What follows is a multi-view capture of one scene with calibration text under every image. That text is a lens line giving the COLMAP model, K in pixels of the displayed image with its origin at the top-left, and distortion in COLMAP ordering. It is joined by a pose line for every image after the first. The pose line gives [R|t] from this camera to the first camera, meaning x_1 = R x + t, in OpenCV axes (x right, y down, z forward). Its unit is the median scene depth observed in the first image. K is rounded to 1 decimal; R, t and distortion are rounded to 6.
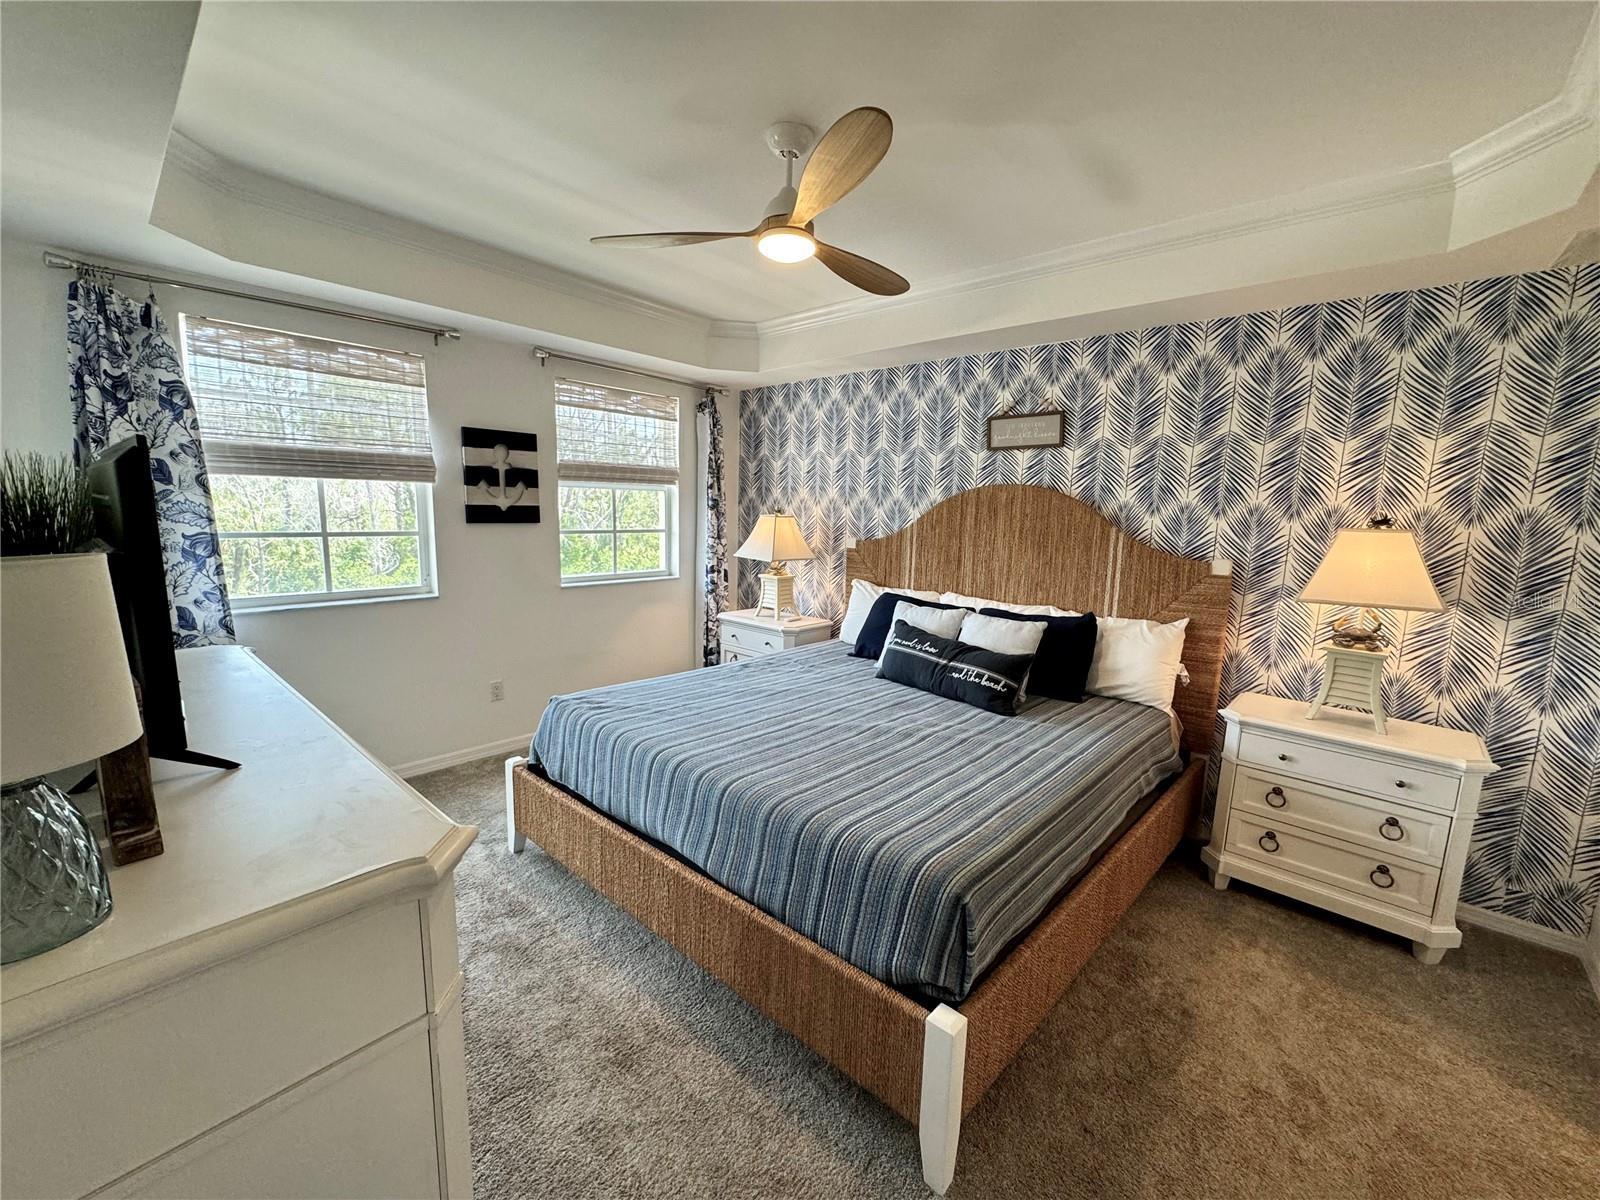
lens RADIAL K [[637.1, 0, 800.0], [0, 637.1, 600.0], [0, 0, 1]] dist [-0.001977, -0.000031]
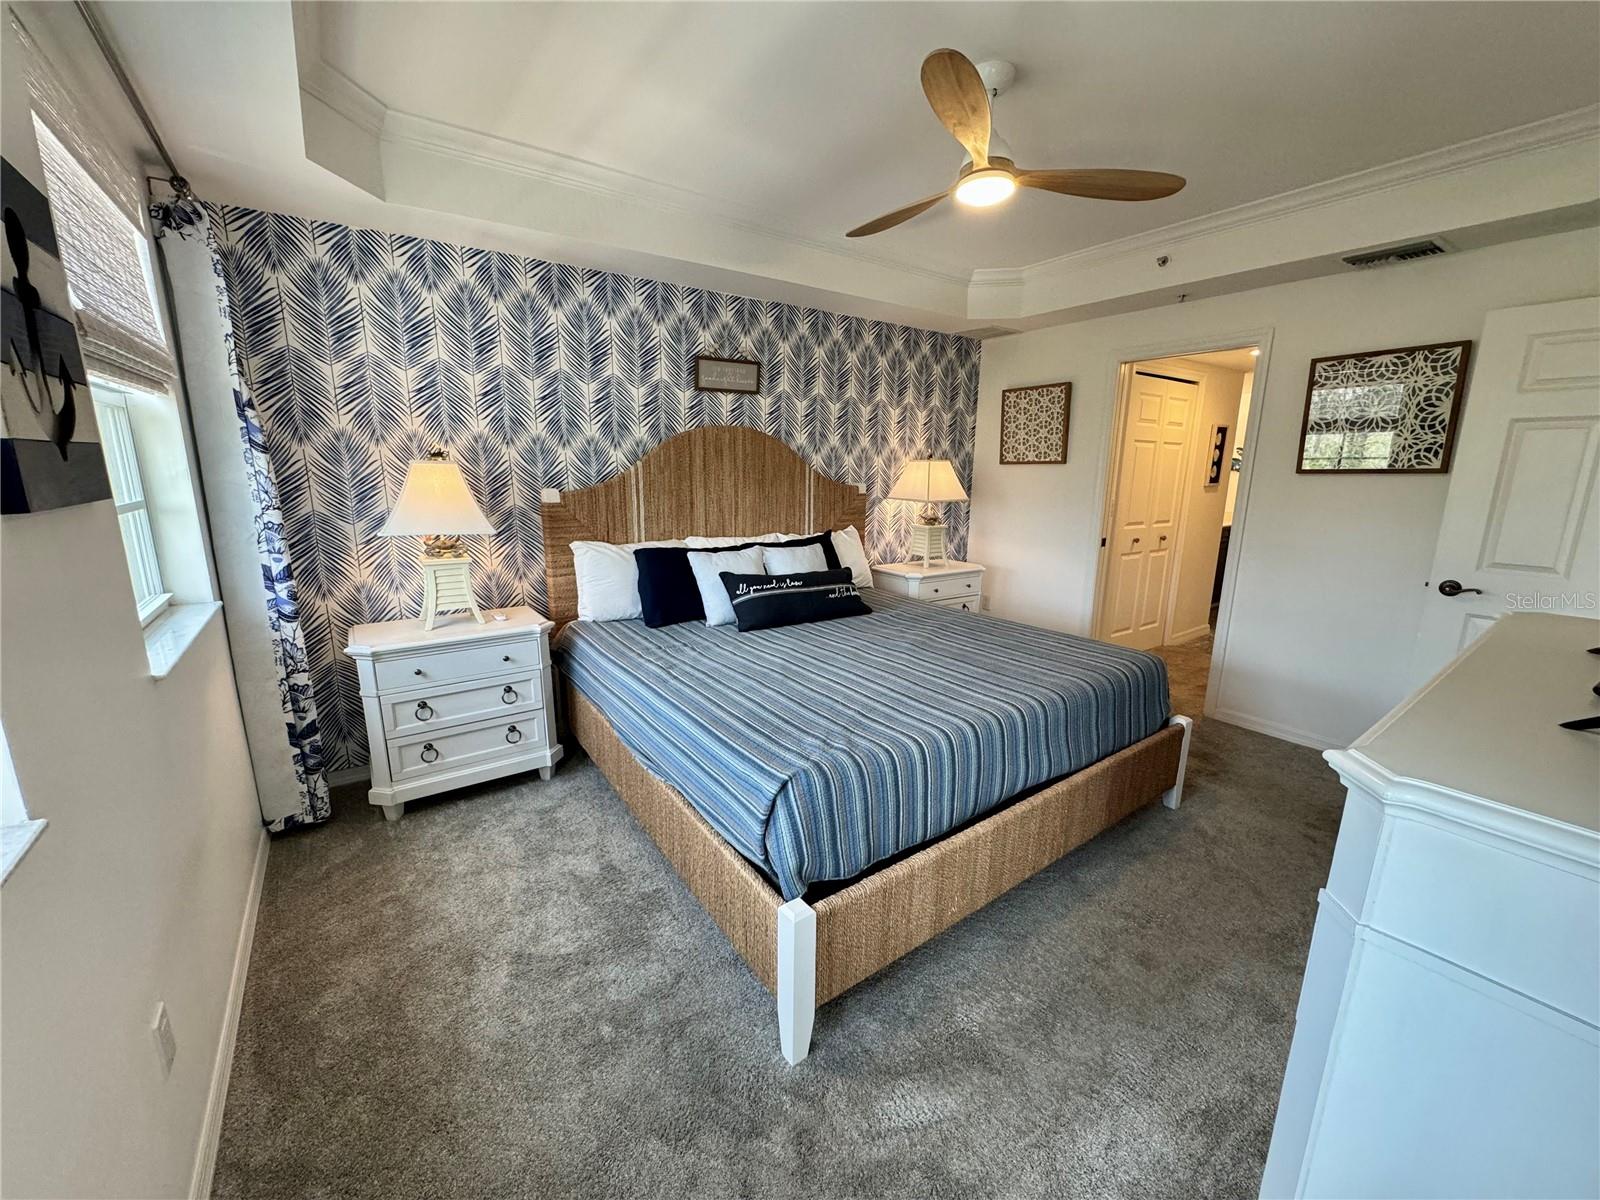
lens RADIAL K [[649.7, 0, 820.1], [0, 649.7, 597.1], [0, 0, 1]] dist [-0.000276, 0.000035]
pose [[0.200283, -0.232331, 0.951793, -0.712264], [0.126569, 0.969472, 0.210013, -0.109618], [-0.971528, 0.078405, 0.223575, 0.611027]]
